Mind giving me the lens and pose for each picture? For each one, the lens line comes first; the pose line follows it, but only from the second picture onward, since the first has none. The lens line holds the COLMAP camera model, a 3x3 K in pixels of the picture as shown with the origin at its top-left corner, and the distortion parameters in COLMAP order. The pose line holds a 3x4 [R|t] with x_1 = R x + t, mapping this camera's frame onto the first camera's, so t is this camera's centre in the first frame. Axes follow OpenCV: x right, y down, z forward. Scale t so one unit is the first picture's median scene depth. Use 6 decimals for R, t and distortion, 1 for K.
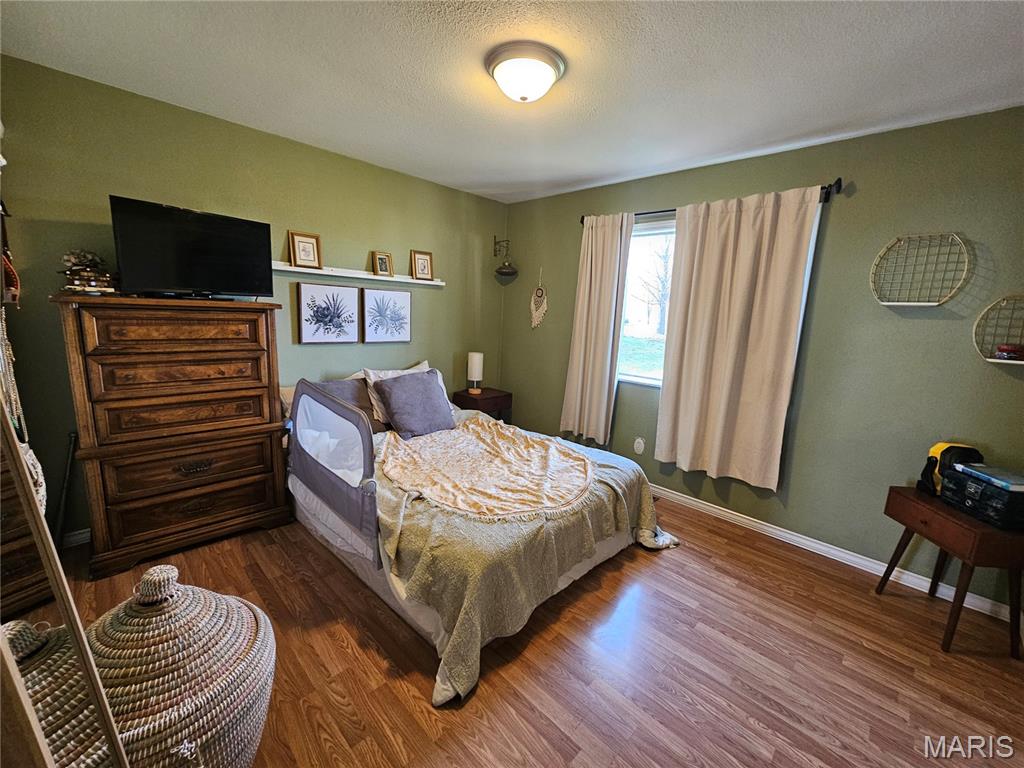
lens RADIAL K [[421.2, 0, 512.0], [0, 421.2, 384.0], [0, 0, 1]] dist [-0.000355, 0.000042]
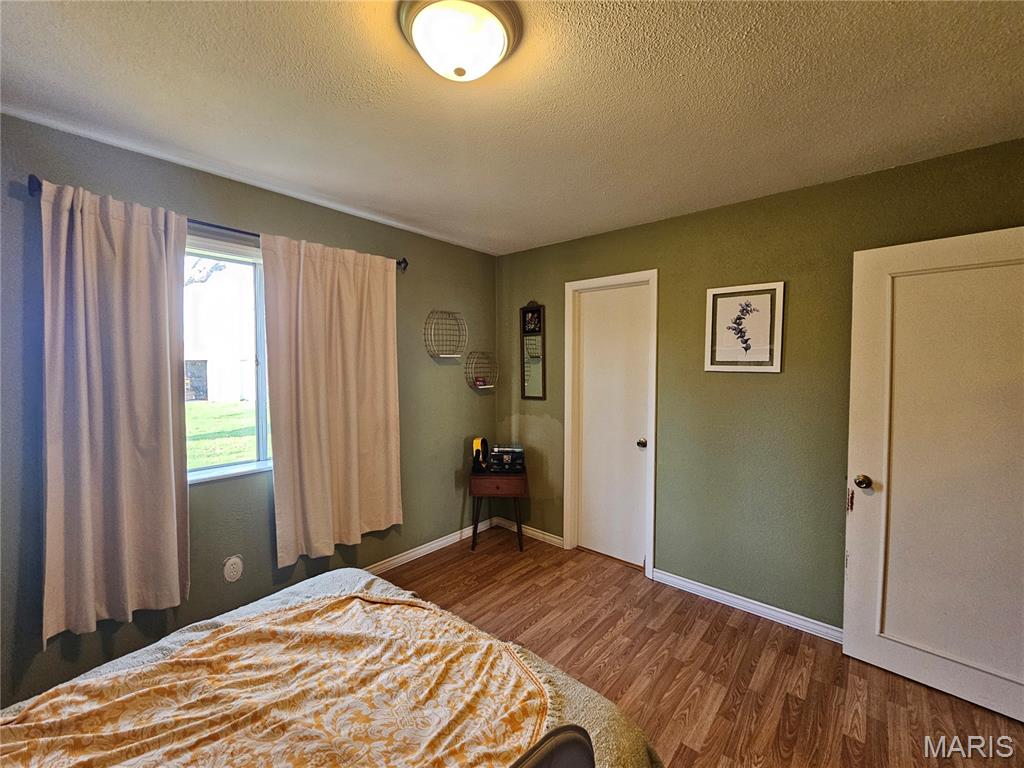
lens RADIAL K [[421.2, 0, 512.0], [0, 421.2, 384.0], [0, 0, 1]] dist [-0.000355, 0.000042]
pose [[-0.066861, -0.094376, 0.993289, -0.473224], [0.169111, 0.980041, 0.104501, -0.175683], [-0.983326, 0.174963, -0.049567, 0.720644]]
